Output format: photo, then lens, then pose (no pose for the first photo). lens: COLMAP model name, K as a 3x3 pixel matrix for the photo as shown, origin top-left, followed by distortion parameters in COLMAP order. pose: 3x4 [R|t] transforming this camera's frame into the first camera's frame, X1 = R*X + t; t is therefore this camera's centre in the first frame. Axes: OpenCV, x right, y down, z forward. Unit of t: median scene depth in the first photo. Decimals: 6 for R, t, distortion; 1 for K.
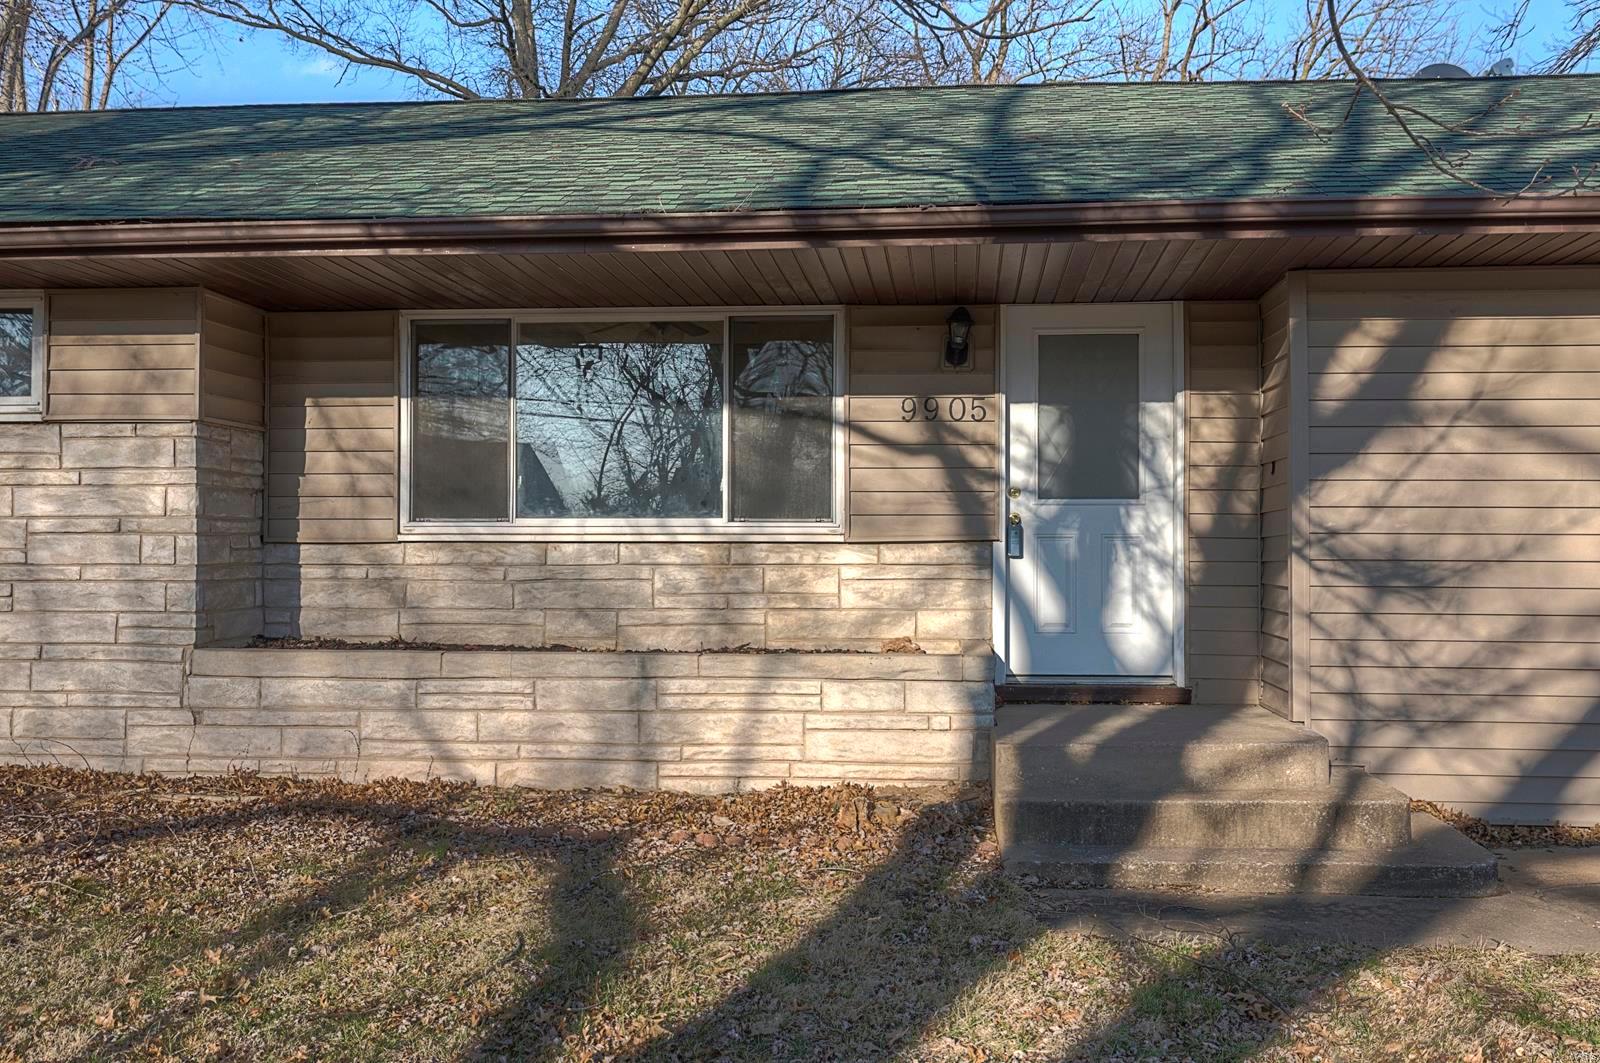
lens RADIAL K [[1543.6, 0, 800.0], [0, 1543.6, 531.5], [0, 0, 1]] dist [0.005218, 0.002525]
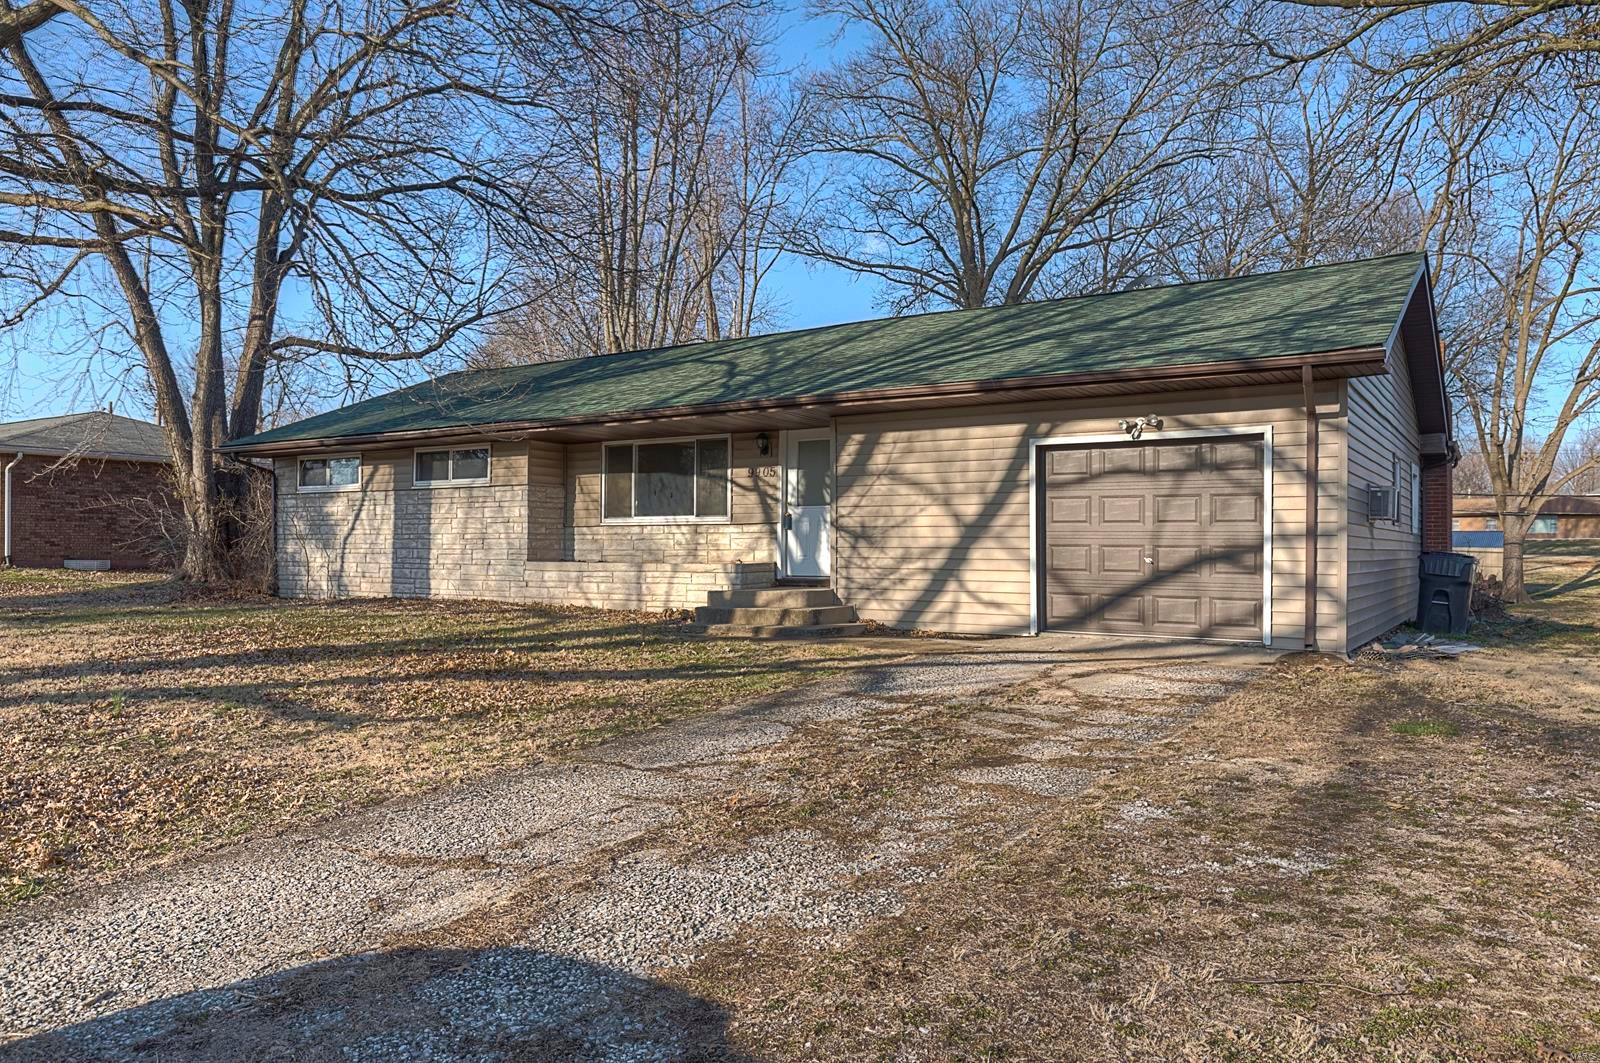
lens RADIAL K [[1155.0, 0, 800.0], [0, 1155.0, 531.5], [0, 0, 1]] dist [-0.003748, -0.000303]
pose [[0.877220, -0.005902, -0.480052, 1.107850], [-0.003013, 0.999837, -0.017798, 0.055068], [0.480079, 0.017059, 0.877059, -0.678880]]
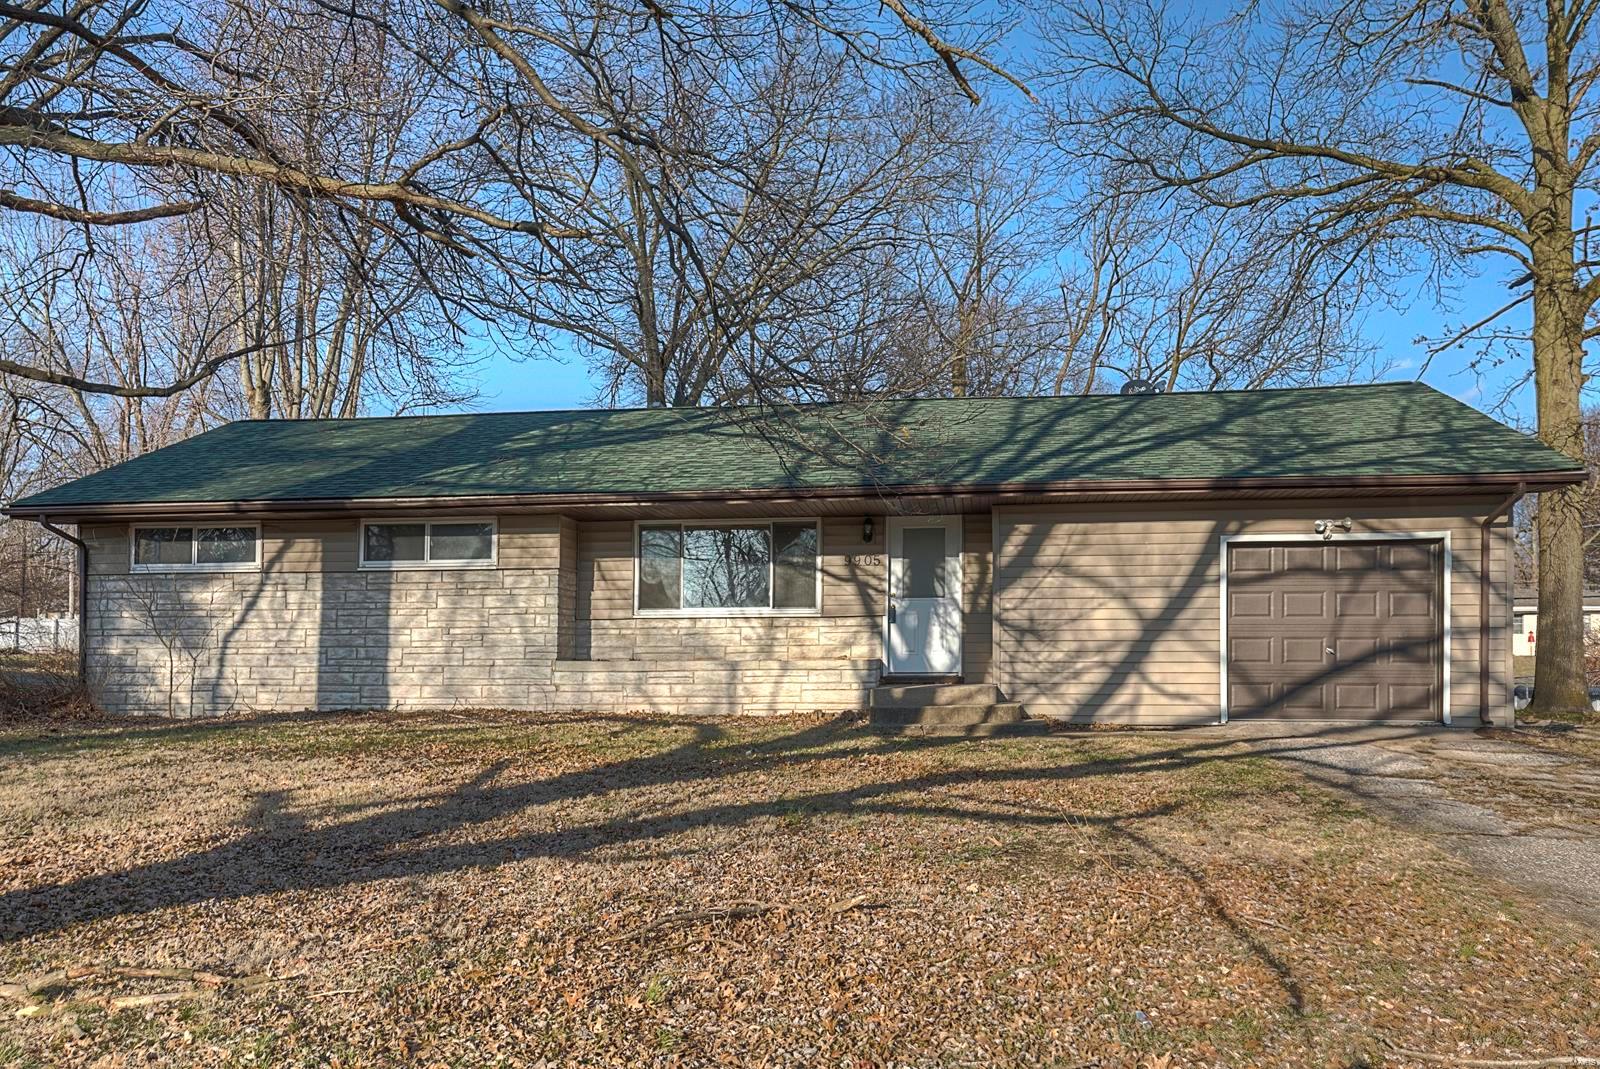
lens RADIAL K [[1345.6, 0, 797.6], [0, 1345.6, 567.6], [0, 0, 1]] dist [0.010672, -0.002785]
pose [[0.998495, -0.008216, -0.054222, 0.112573], [0.004470, 0.997616, -0.068858, 0.074755], [0.054658, 0.068512, 0.996152, -1.103137]]
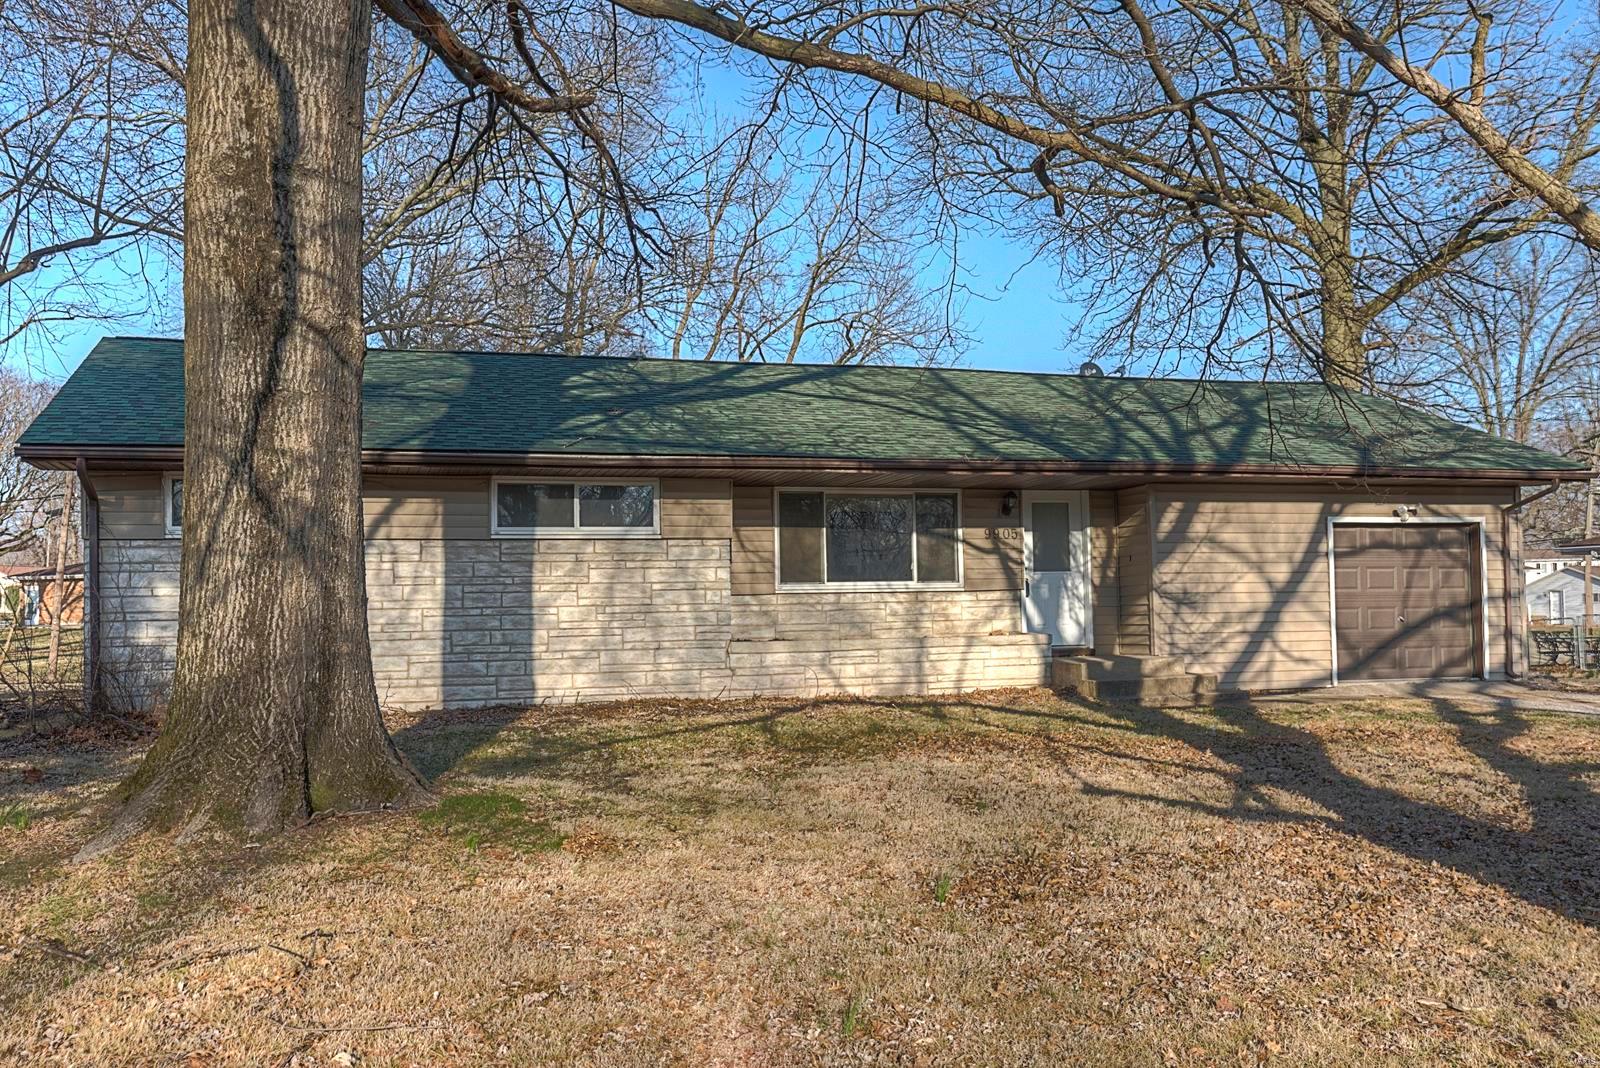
lens RADIAL K [[1345.6, 0, 797.6], [0, 1345.6, 567.1], [0, 0, 1]] dist [0.010672, -0.002785]
pose [[0.921700, -0.005241, 0.387869, -1.017859], [0.019690, 0.999252, -0.033287, 0.034234], [-0.387405, 0.038318, 0.921113, -0.791564]]
